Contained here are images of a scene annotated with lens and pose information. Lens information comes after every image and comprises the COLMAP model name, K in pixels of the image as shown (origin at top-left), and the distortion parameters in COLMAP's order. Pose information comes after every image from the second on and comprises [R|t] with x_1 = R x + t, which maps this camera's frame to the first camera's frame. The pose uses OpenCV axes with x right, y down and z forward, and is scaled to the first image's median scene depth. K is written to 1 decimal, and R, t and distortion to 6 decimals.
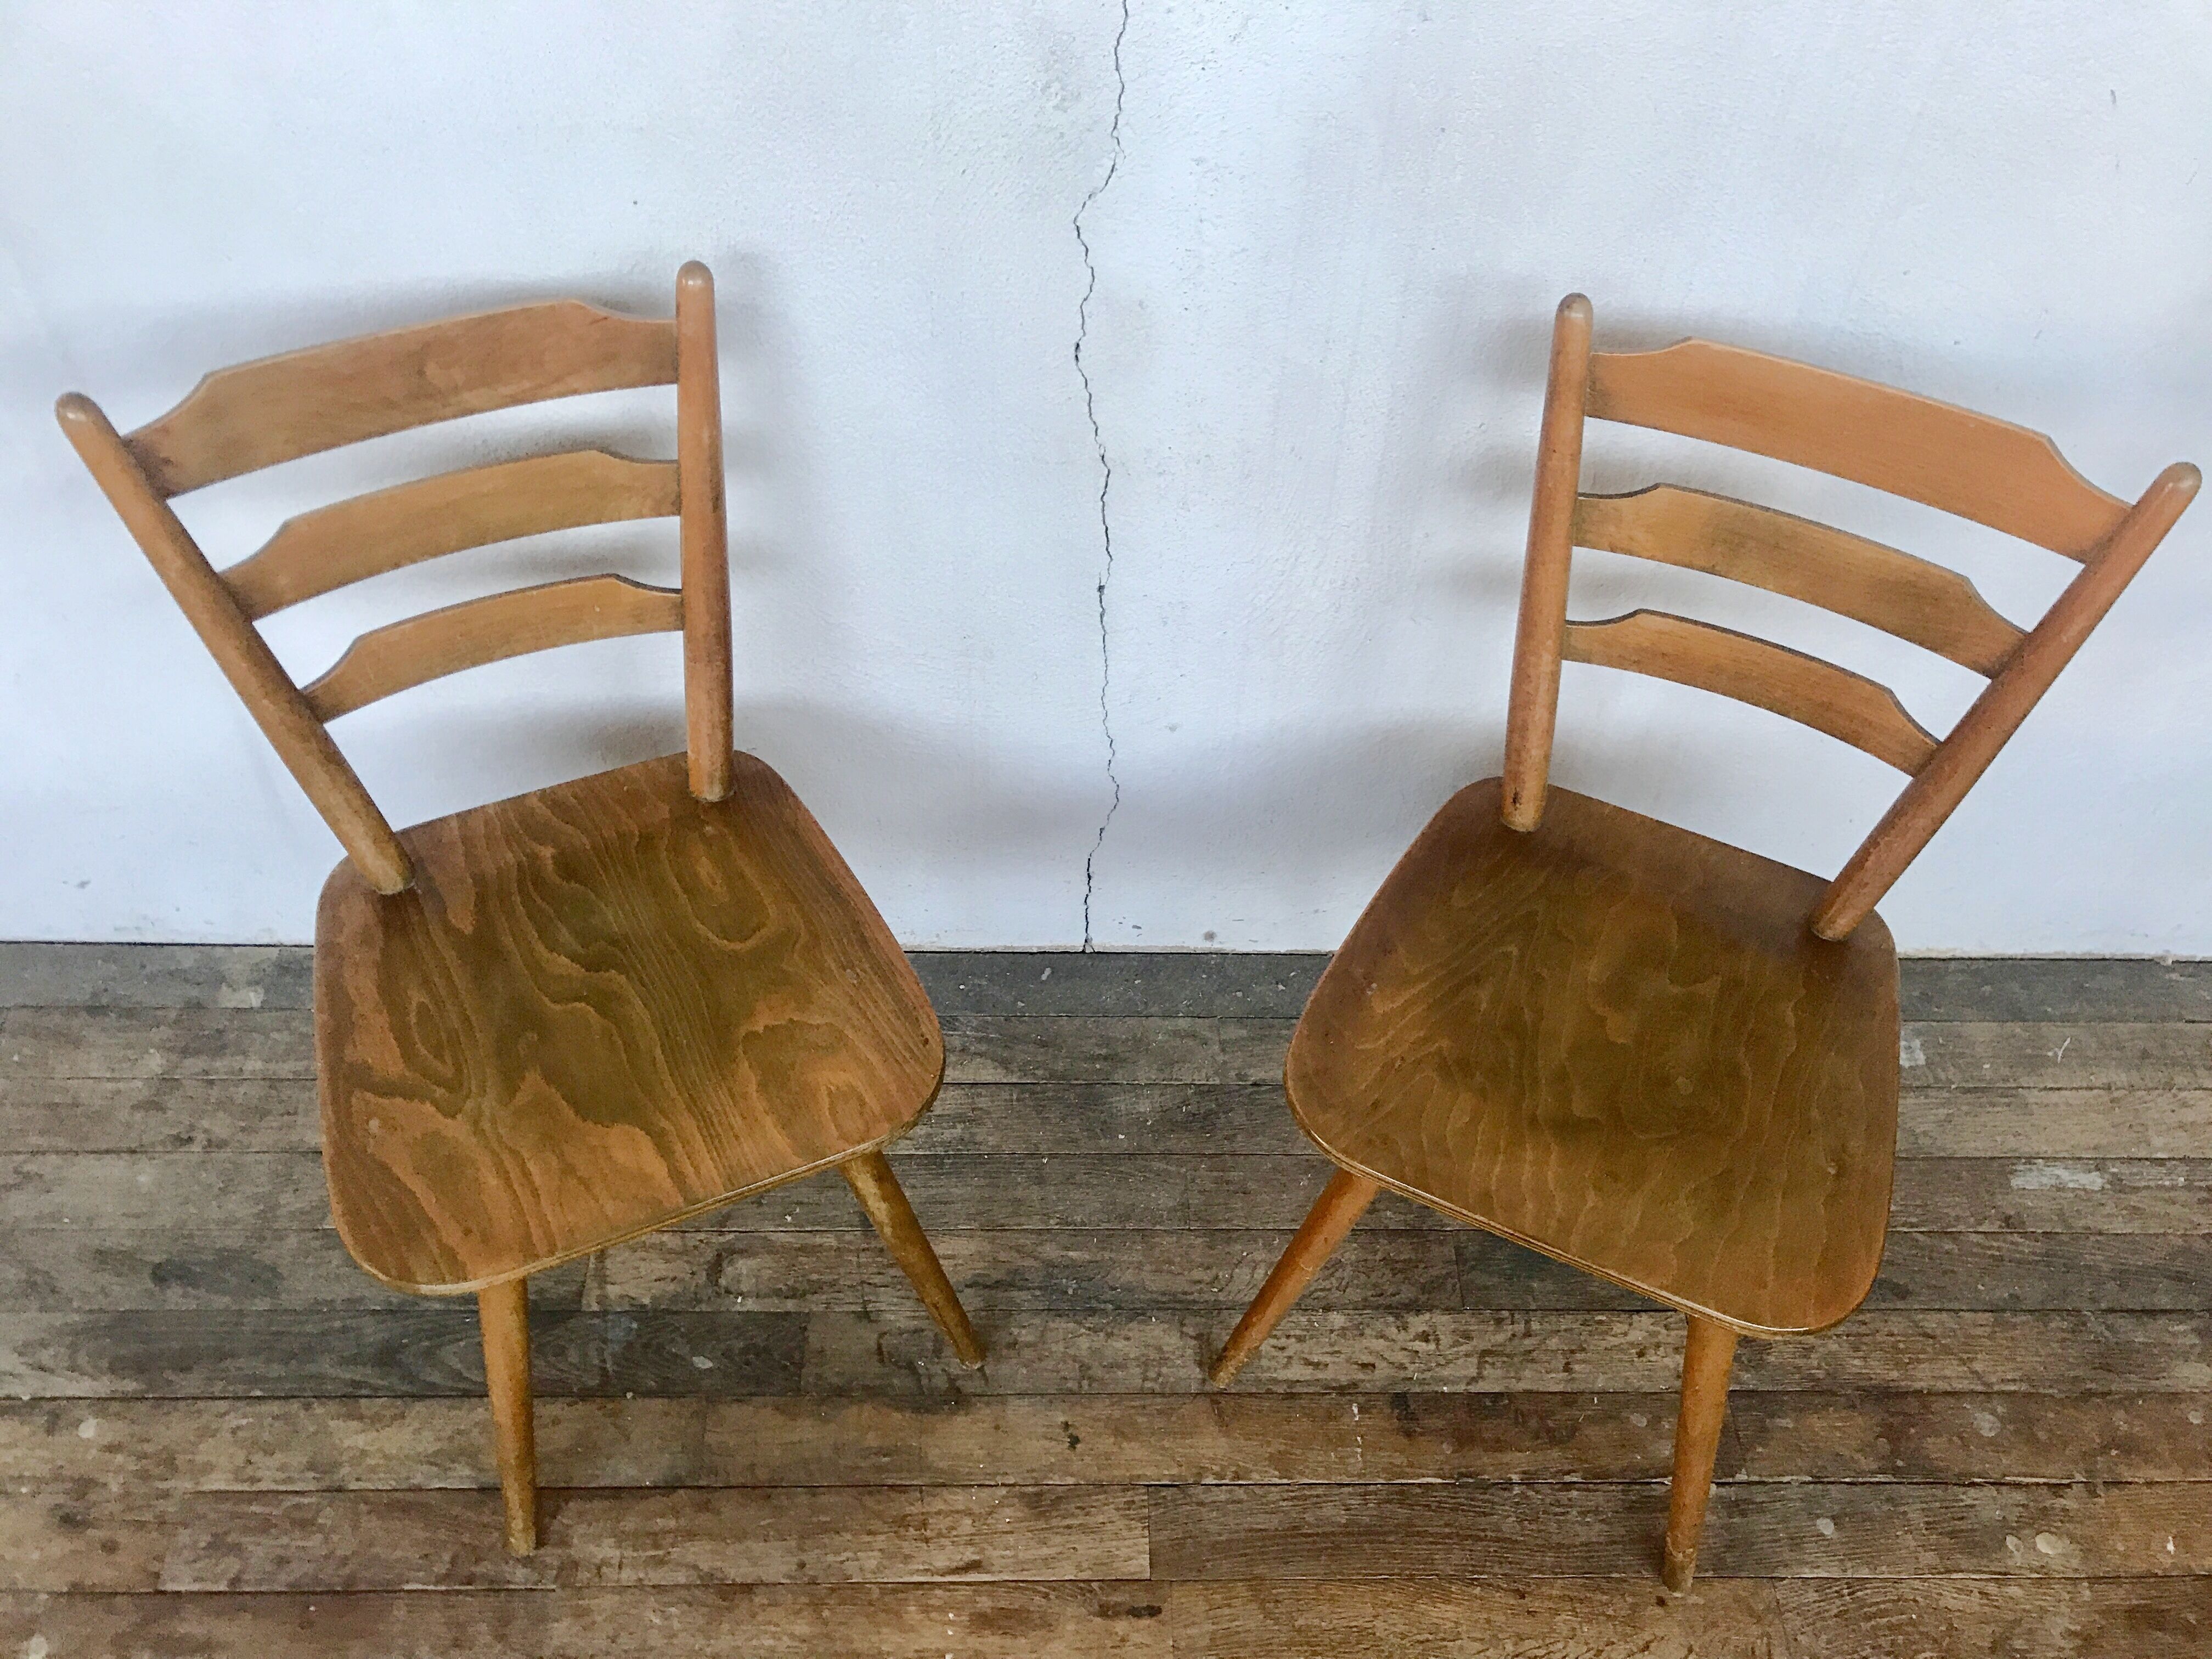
lens RADIAL K [[1817.3, 0, 1115.8], [0, 1817.3, 846.2], [0, 0, 1]] dist [0.022074, -0.019868]
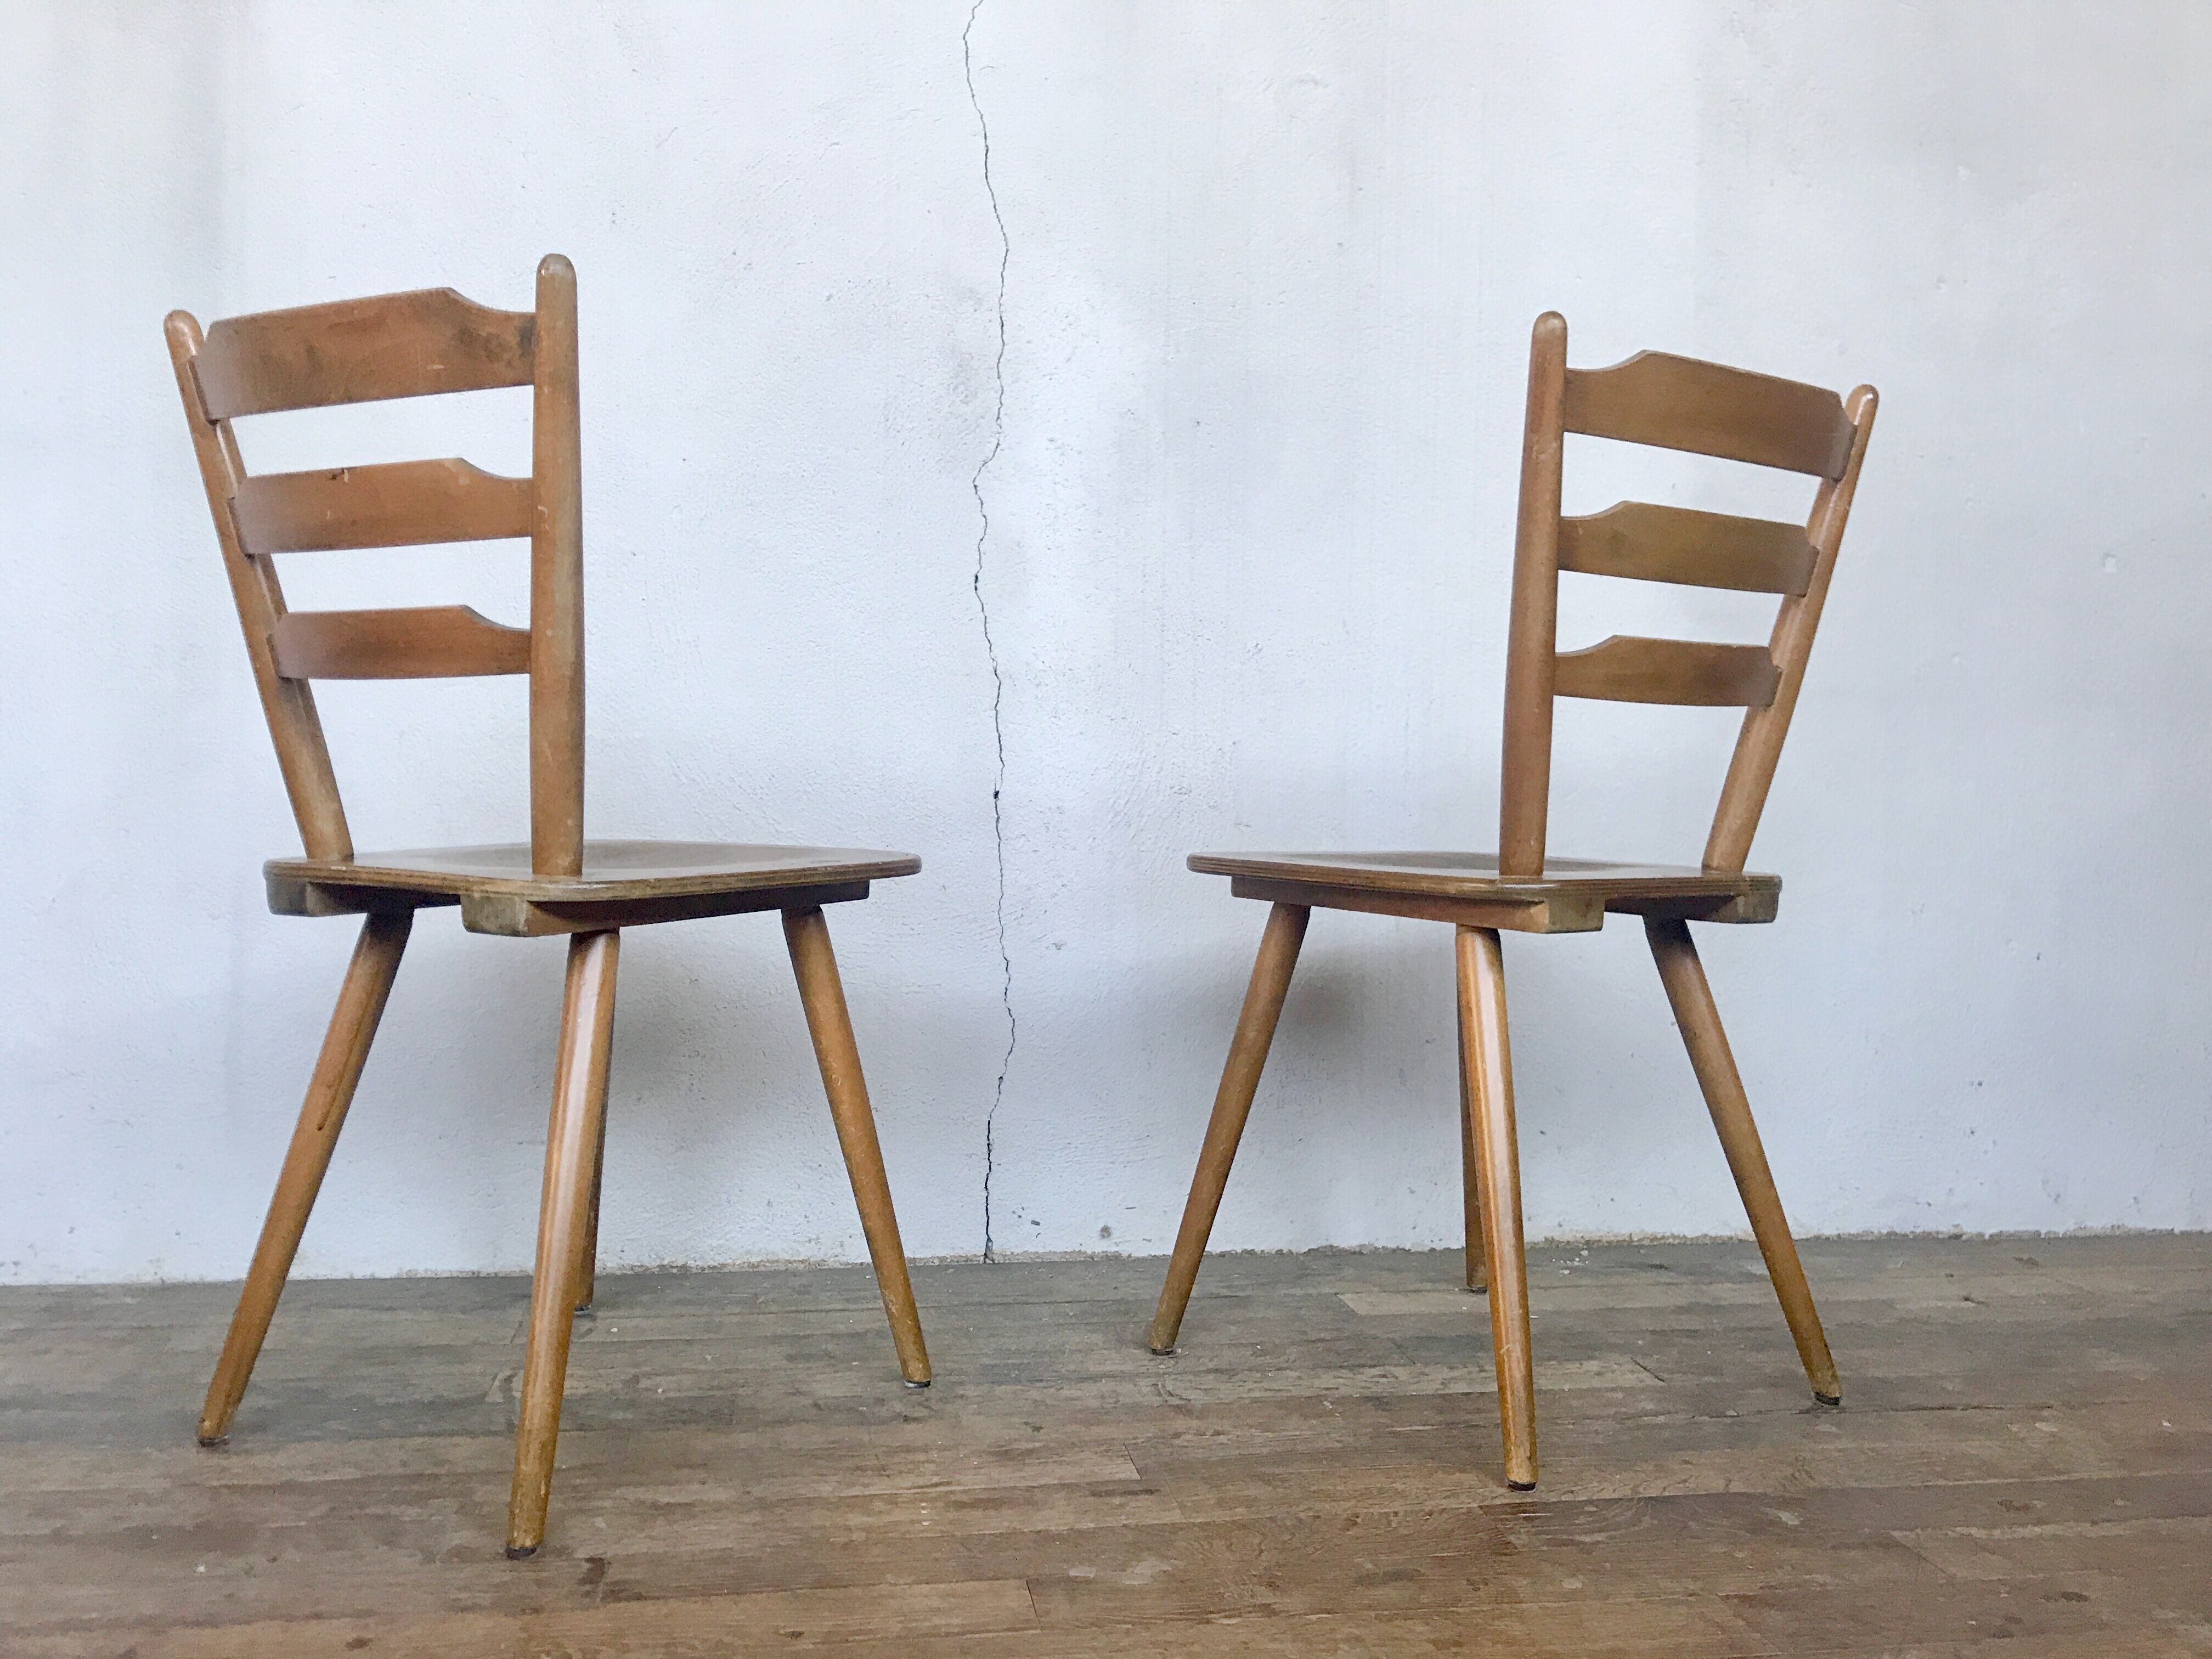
lens RADIAL K [[1817.3, 0, 1105.8], [0, 1817.3, 848.2], [0, 0, 1]] dist [0.022074, -0.019868]
pose [[0.988703, -0.023386, 0.148050, -0.120402], [0.125916, 0.665412, -0.735780, 0.827519], [-0.081307, 0.746110, 0.660840, 0.171054]]
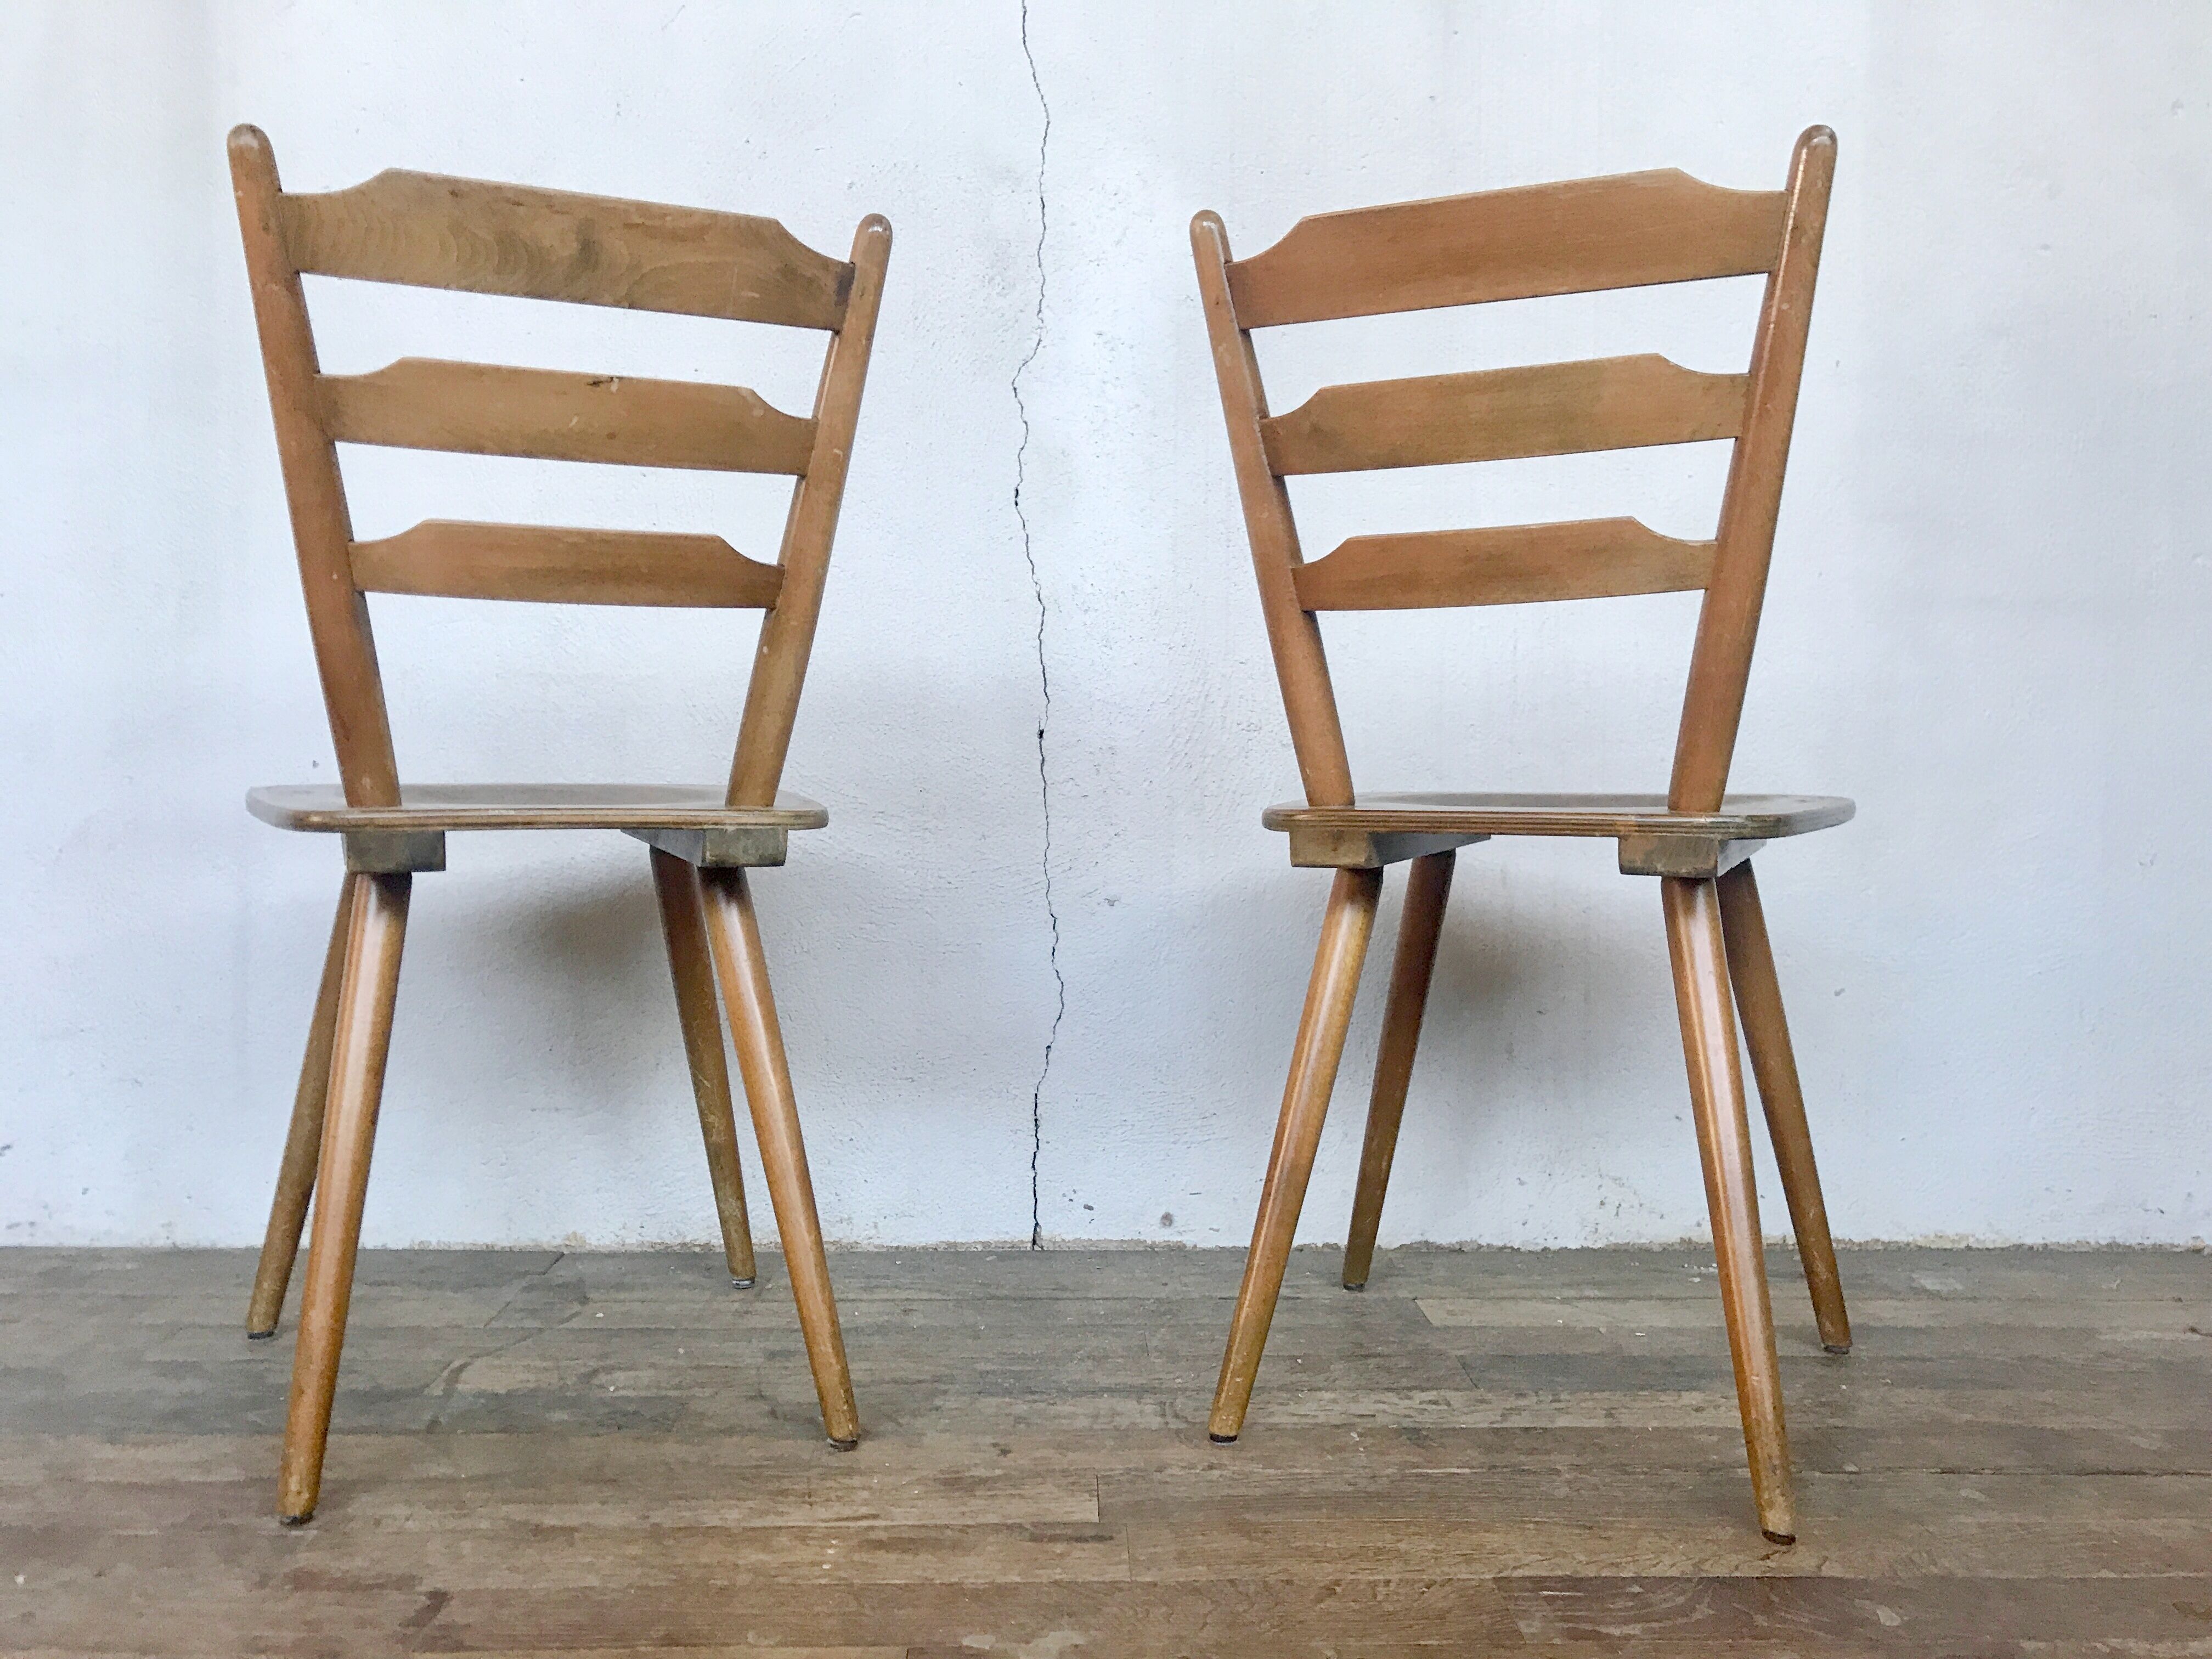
lens RADIAL K [[1817.3, 0, 1109.5], [0, 1817.3, 842.2], [0, 0, 1]] dist [0.022074, -0.019868]
pose [[0.999569, -0.028206, 0.008126, 0.024427], [0.025081, 0.676876, -0.735670, 0.747787], [0.015250, 0.735557, 0.677292, 0.265090]]
